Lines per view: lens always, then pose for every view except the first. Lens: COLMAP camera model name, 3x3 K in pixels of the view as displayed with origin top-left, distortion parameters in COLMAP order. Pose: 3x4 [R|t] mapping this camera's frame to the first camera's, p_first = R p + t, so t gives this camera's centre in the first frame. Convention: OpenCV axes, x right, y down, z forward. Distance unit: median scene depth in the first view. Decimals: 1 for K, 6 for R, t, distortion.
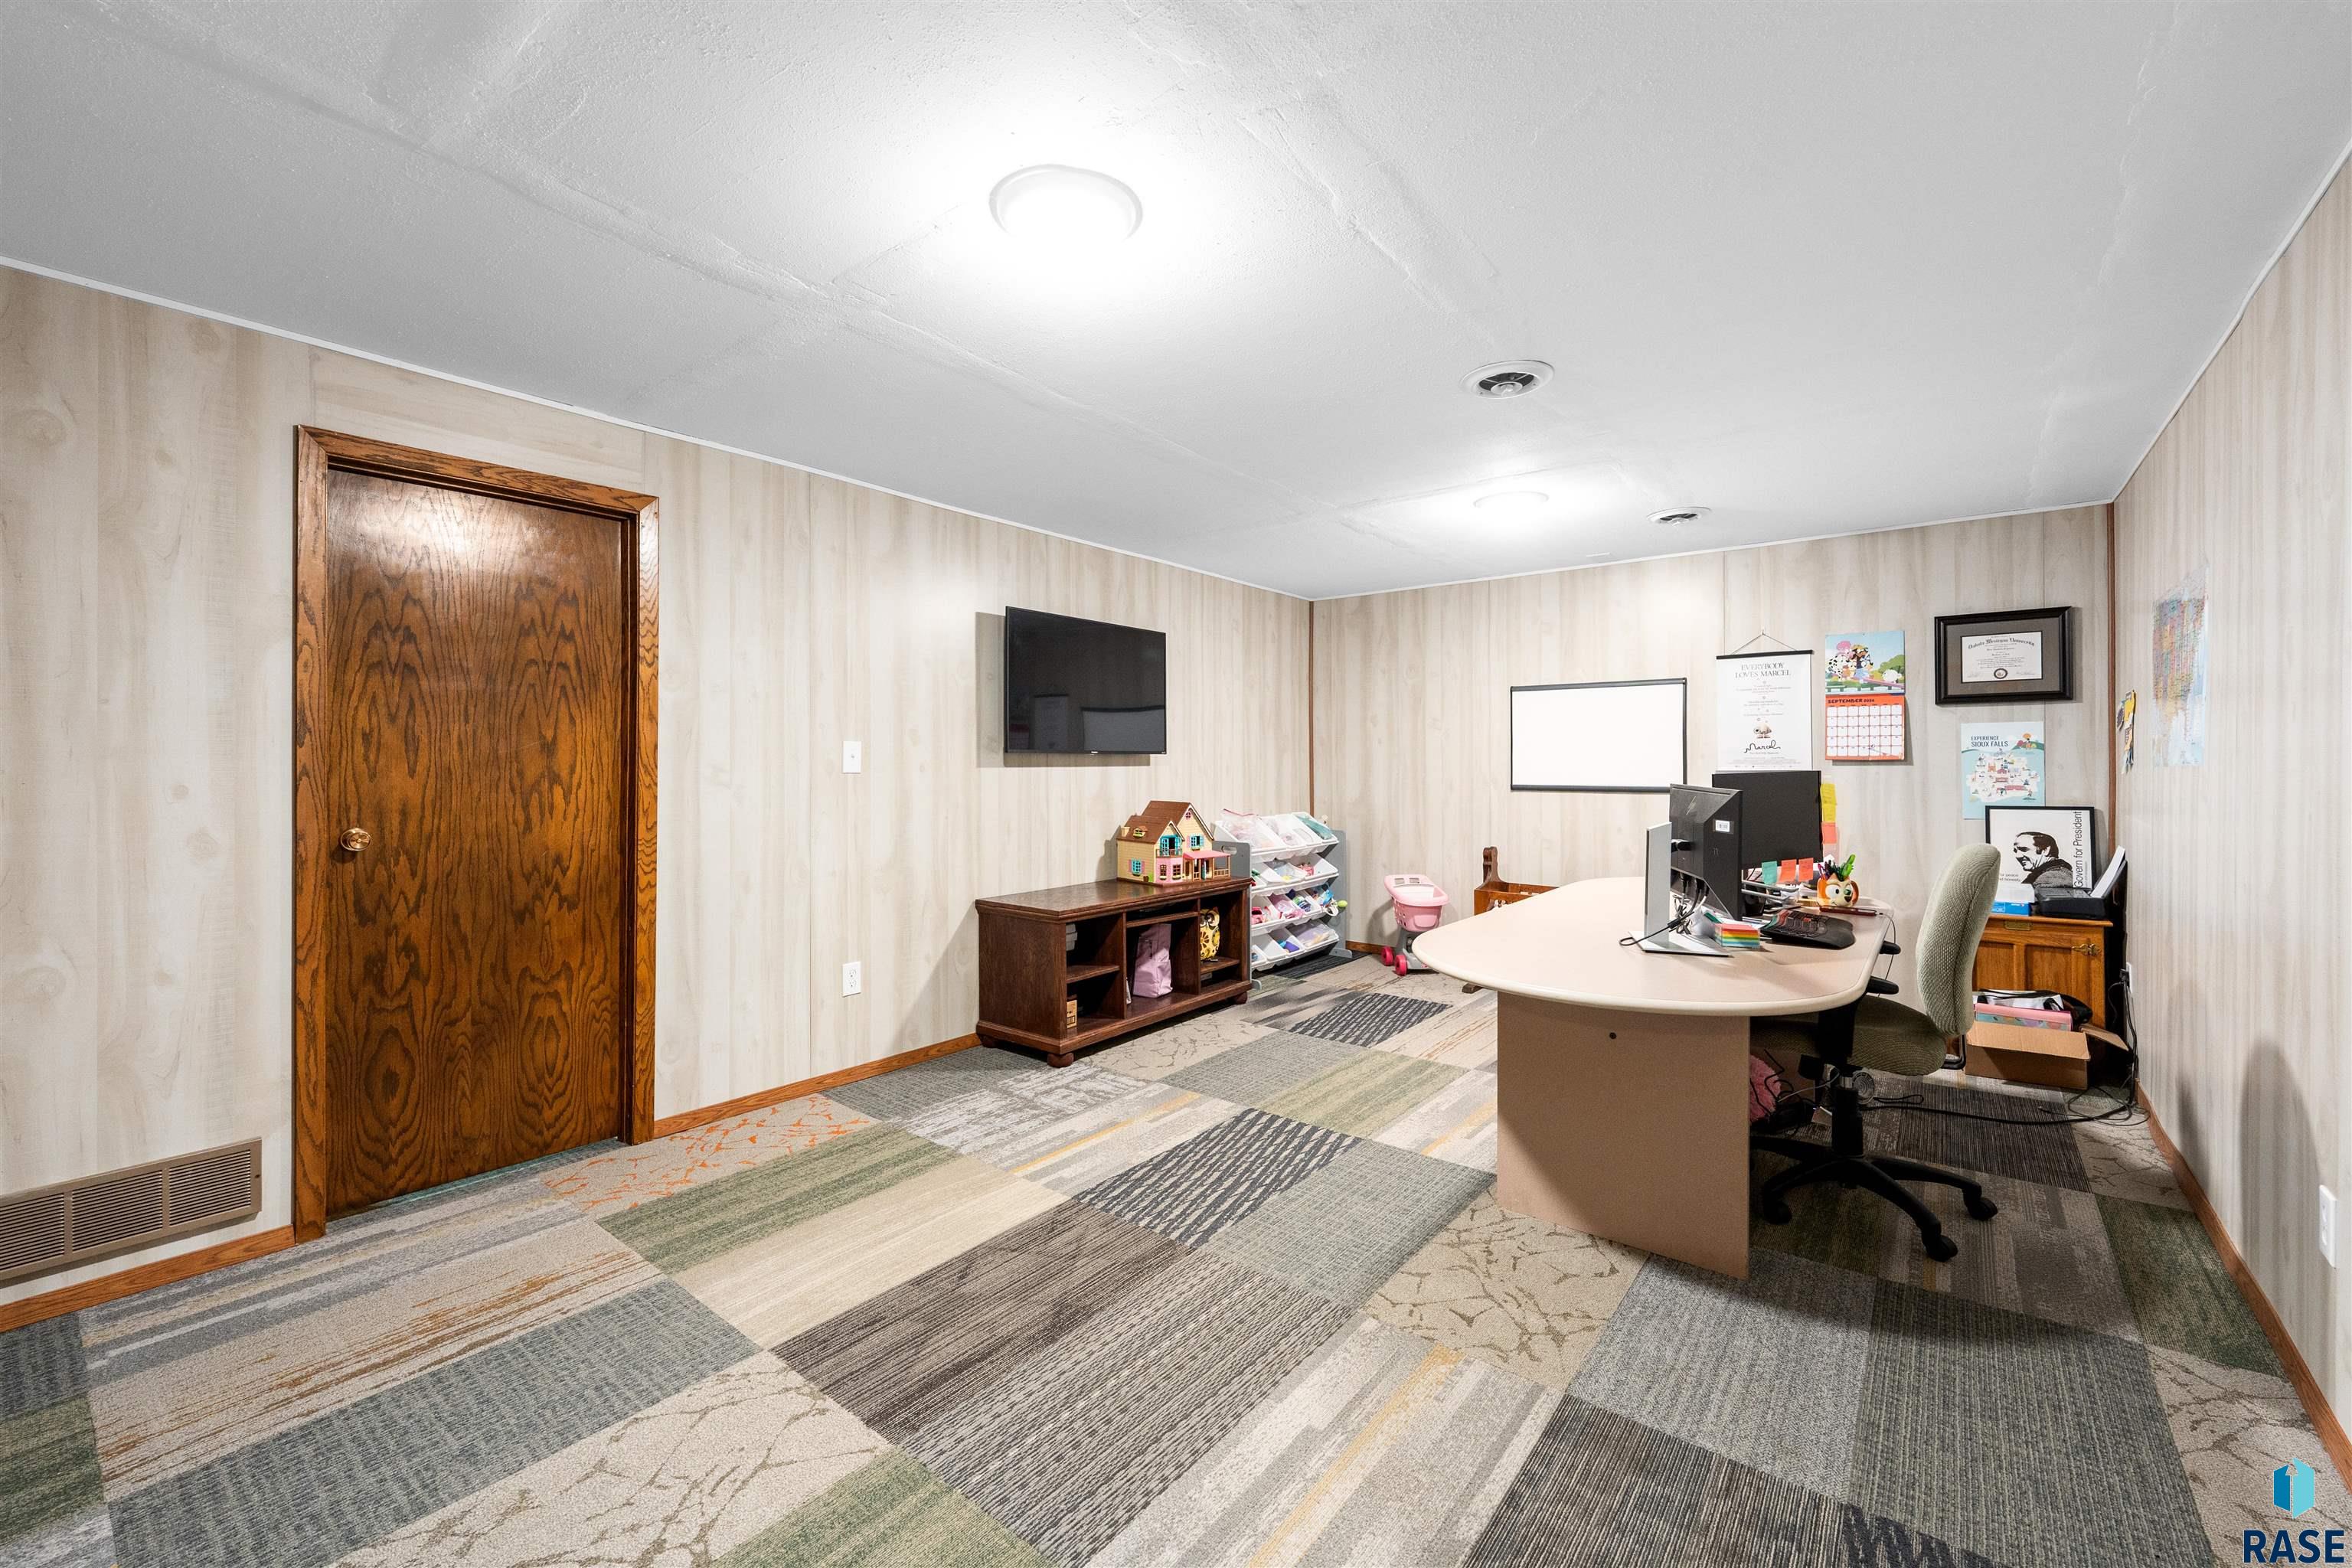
lens RADIAL K [[968.8, 0, 1174.9], [0, 968.8, 770.3], [0, 0, 1]] dist [-0.000531, 0.000057]
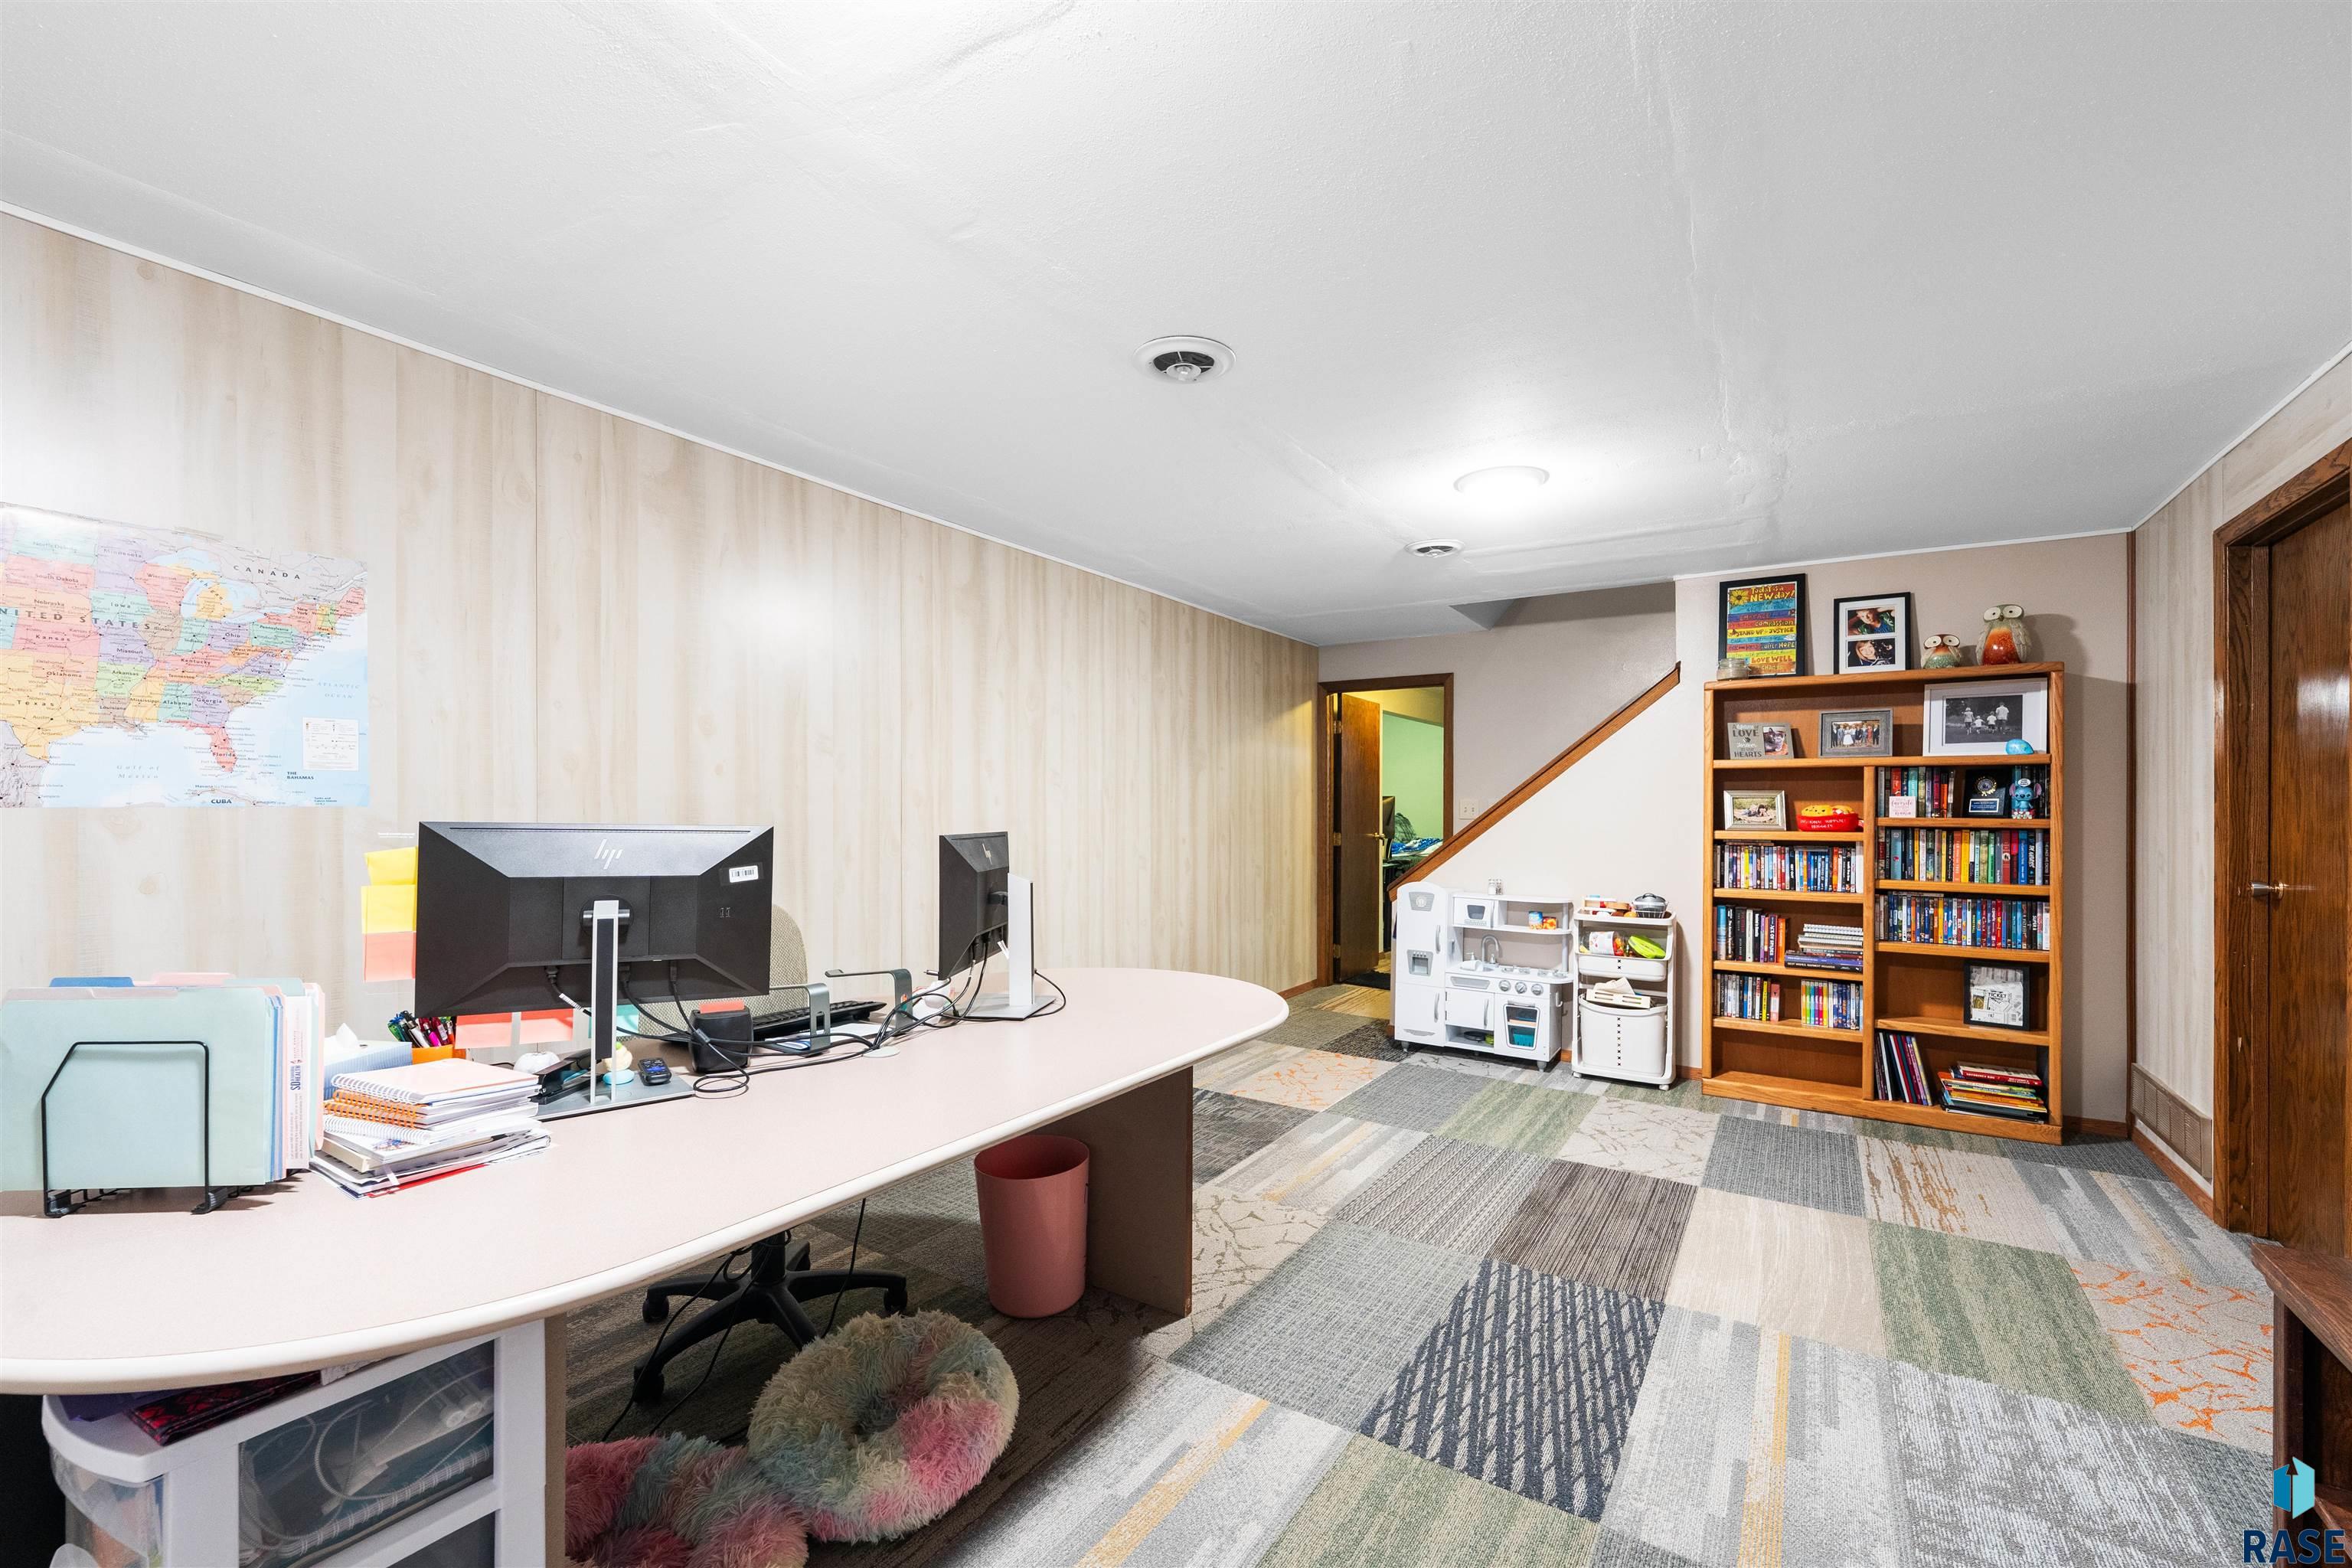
lens RADIAL K [[968.8, 0, 1176.8], [0, 968.8, 794.9], [0, 0, 1]] dist [-0.000531, 0.000057]
pose [[-0.995333, -0.007741, -0.096188, 0.435888], [-0.007749, 0.999970, -0.000283, -0.020455], [0.096188, 0.000464, -0.995363, 1.881611]]
